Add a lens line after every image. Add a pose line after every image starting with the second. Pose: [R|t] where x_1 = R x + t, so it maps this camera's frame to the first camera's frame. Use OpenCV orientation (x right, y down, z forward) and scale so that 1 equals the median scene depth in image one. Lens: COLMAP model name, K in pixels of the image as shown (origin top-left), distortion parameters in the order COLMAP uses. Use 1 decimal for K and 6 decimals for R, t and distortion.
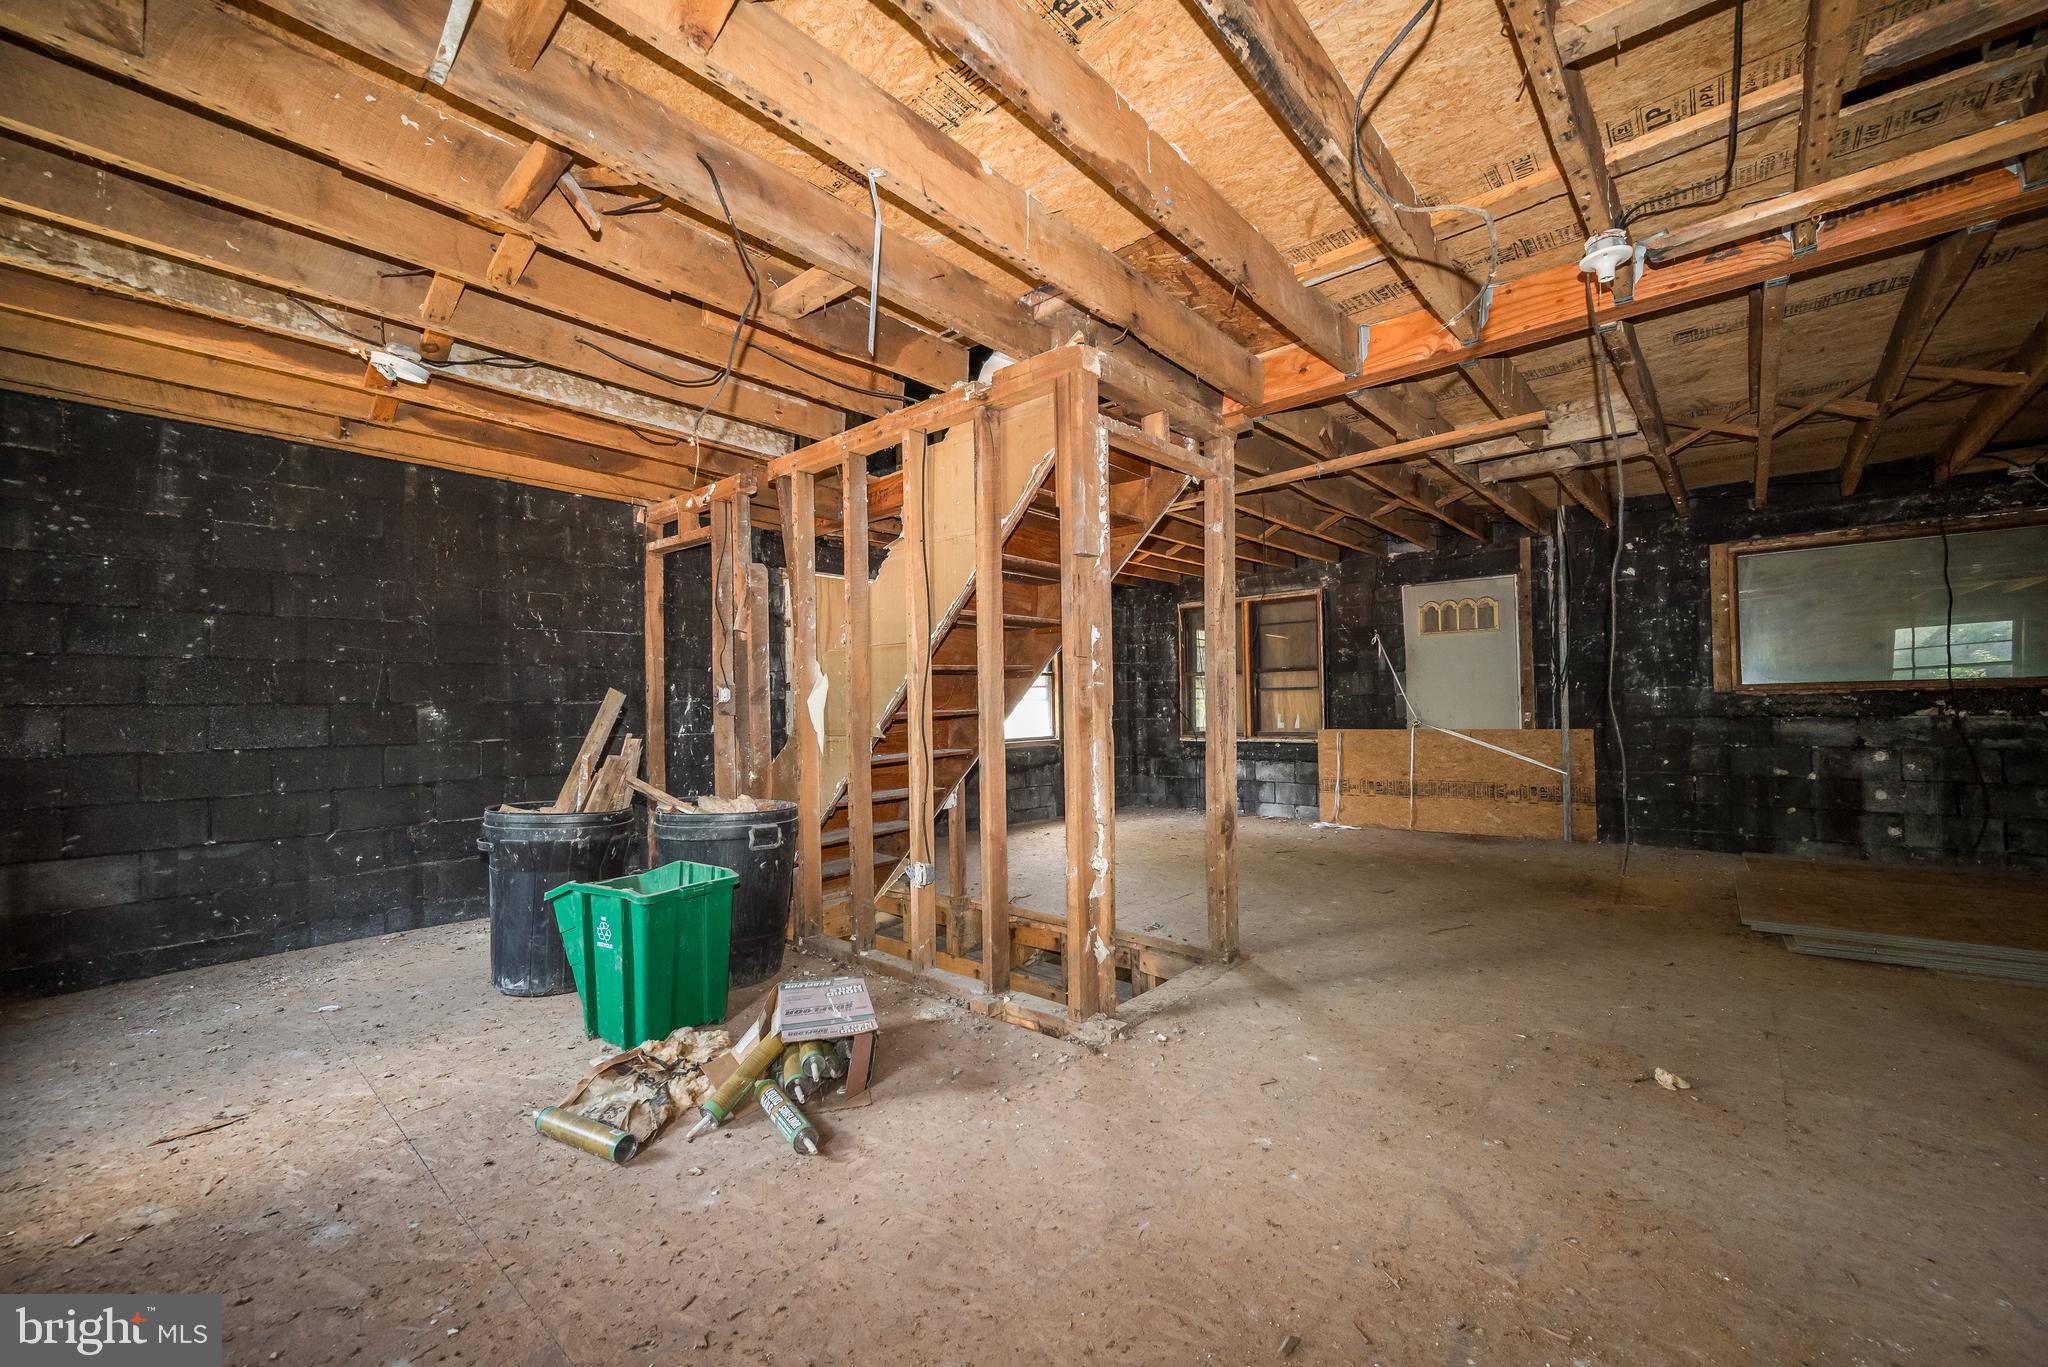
lens RADIAL K [[805.7, 0, 1026.5], [0, 805.7, 688.8], [0, 0, 1]] dist [-0.001077, 0.000531]
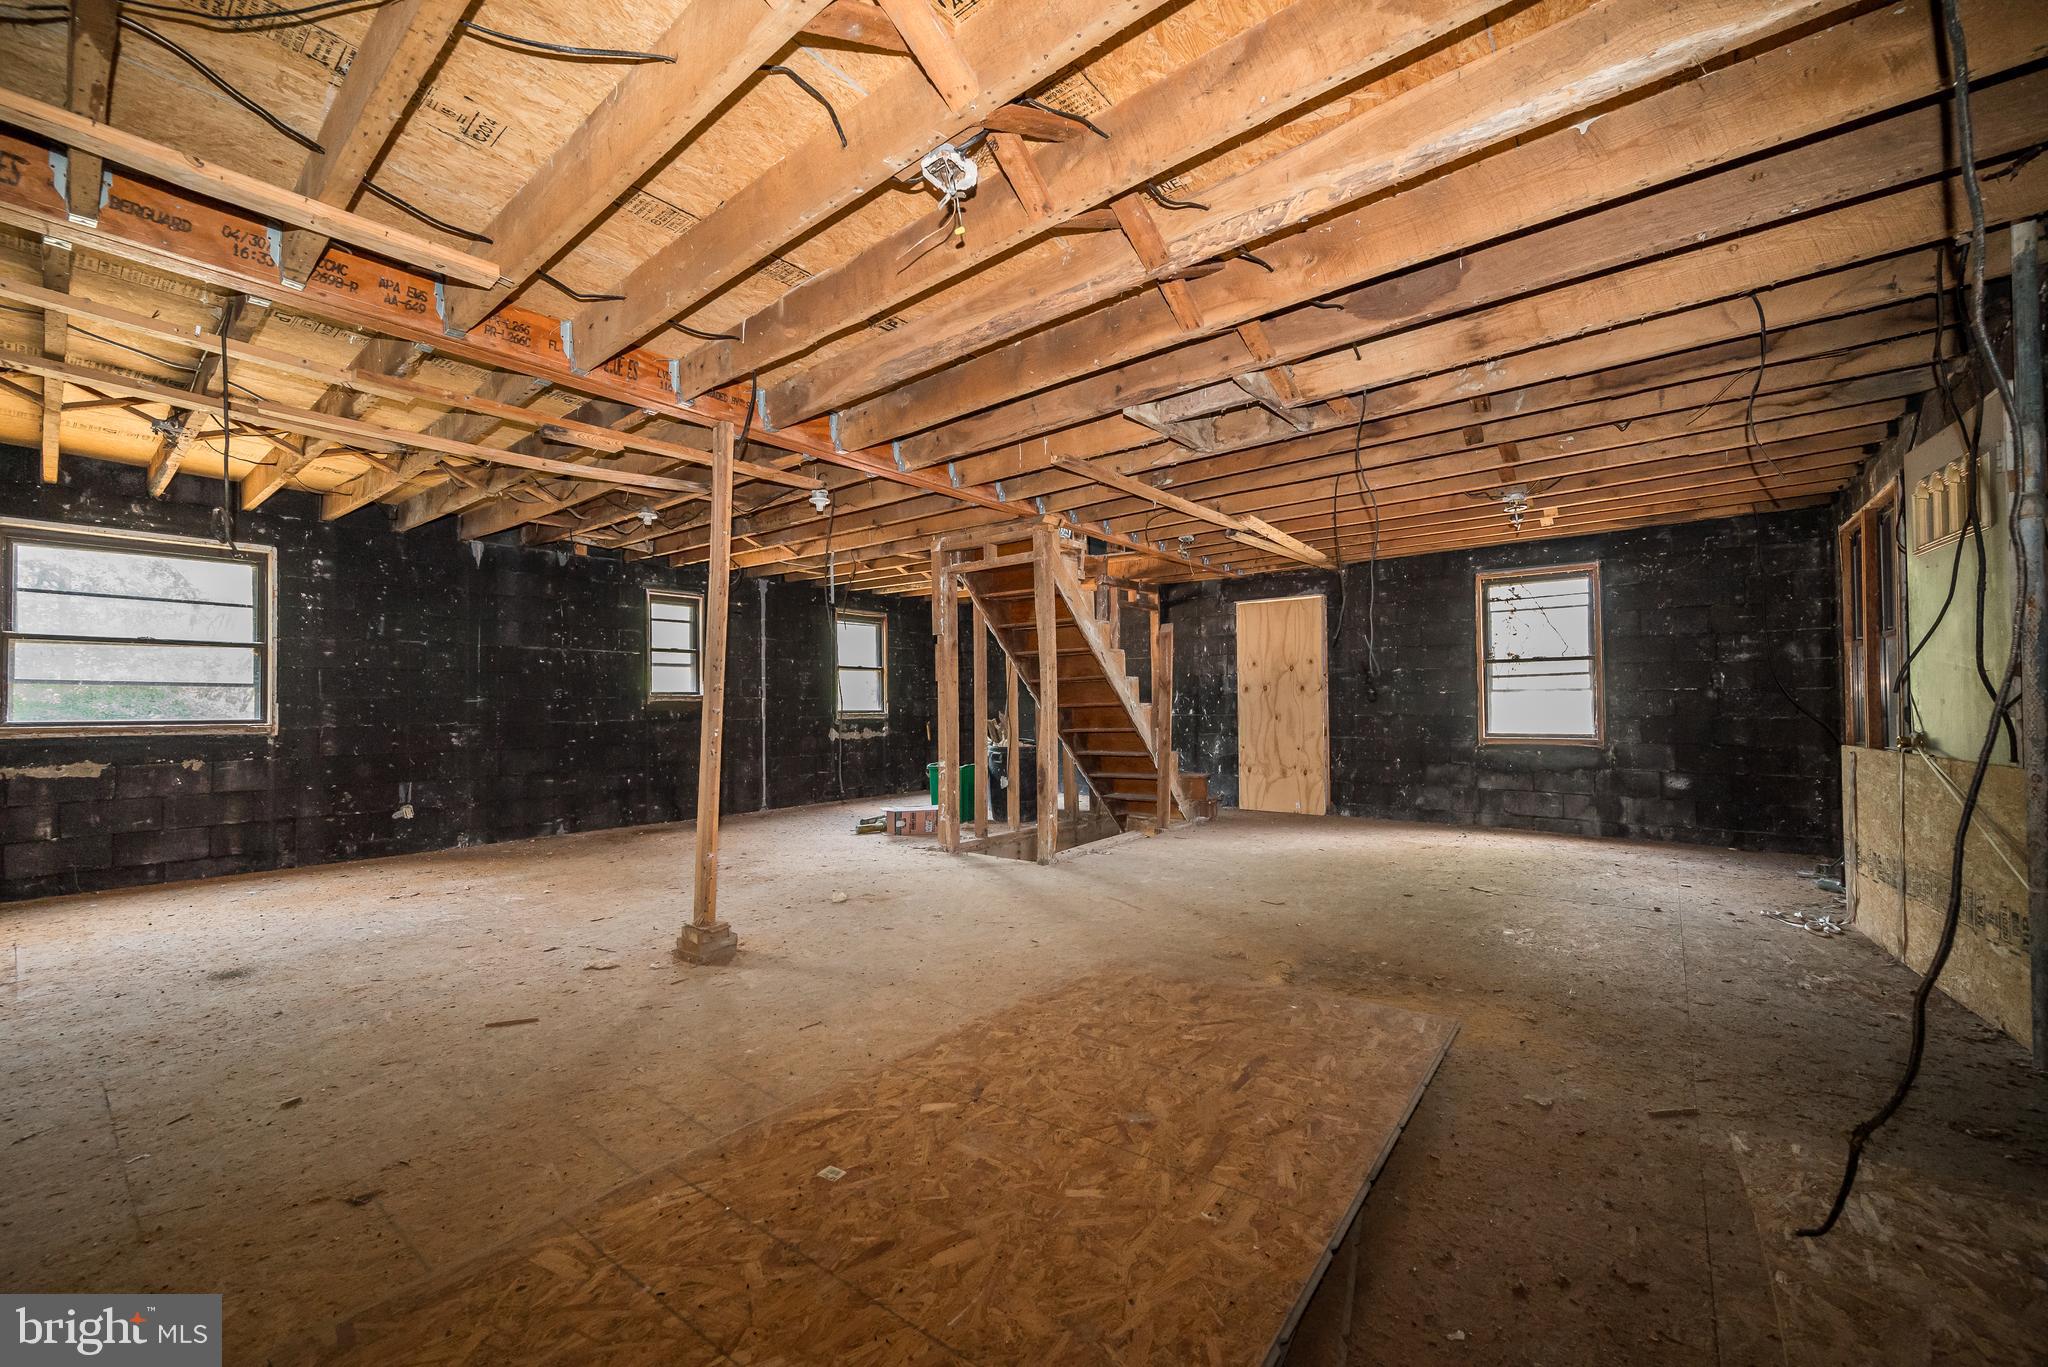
lens RADIAL K [[805.7, 0, 1021.4], [0, 805.7, 687.6], [0, 0, 1]] dist [-0.001077, 0.000531]
pose [[0.048030, -0.005696, -0.998830, 1.234660], [0.030556, 0.999524, -0.004231, -0.003139], [0.998378, -0.030317, 0.048181, 0.603907]]
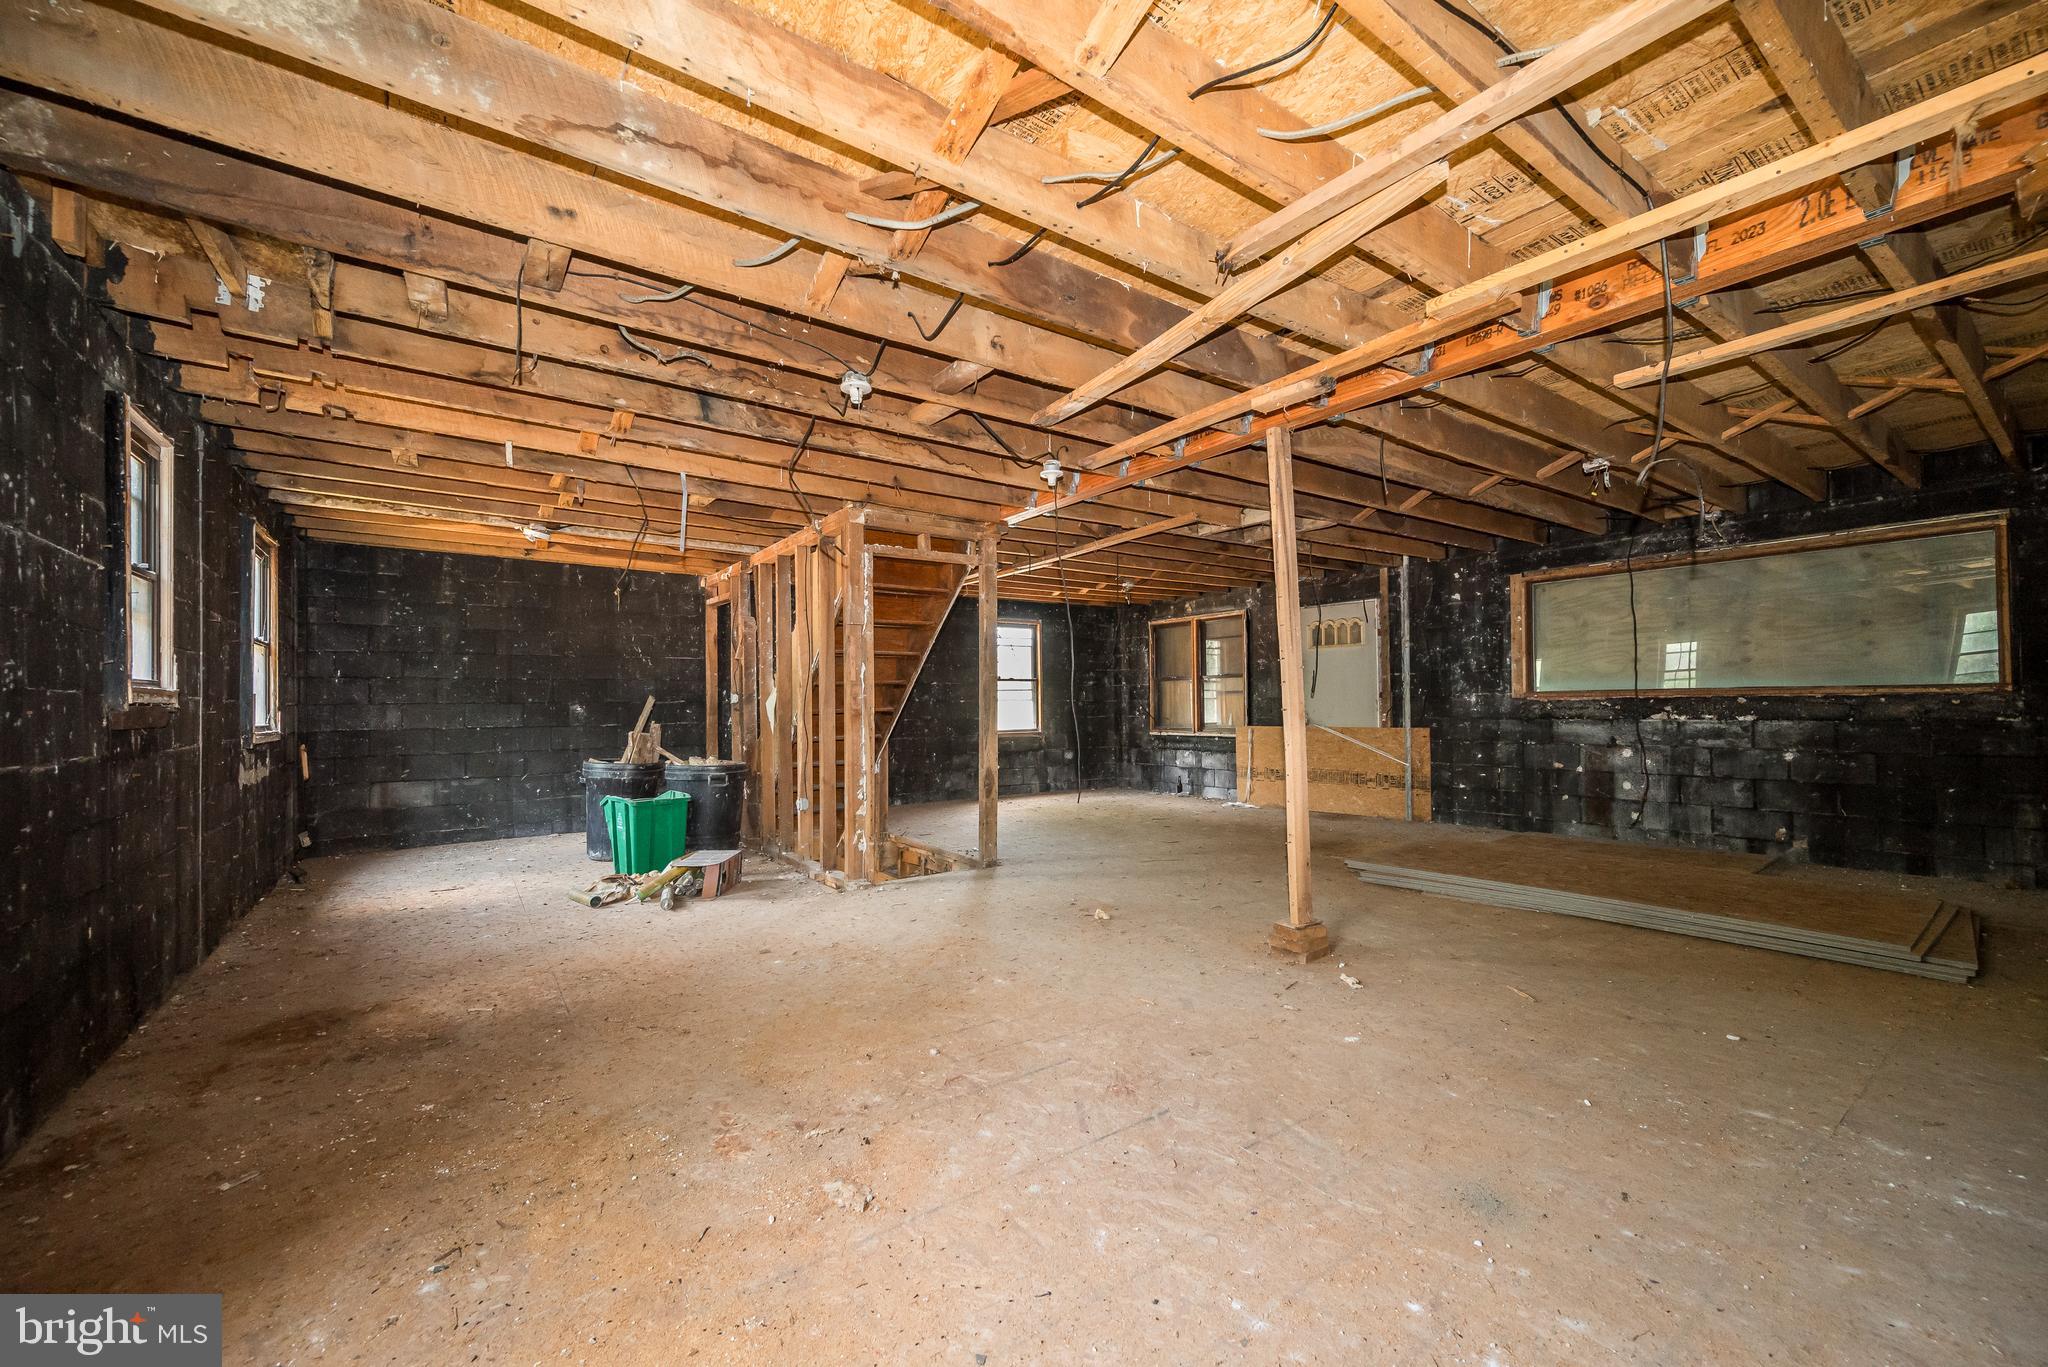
lens RADIAL K [[805.7, 0, 1026.8], [0, 805.7, 689.2], [0, 0, 1]] dist [-0.001077, 0.000531]
pose [[0.974550, 0.001859, -0.224162, 0.462870], [-0.000575, 0.999983, 0.005792, -0.017077], [0.224169, -0.005516, 0.974535, -0.363668]]
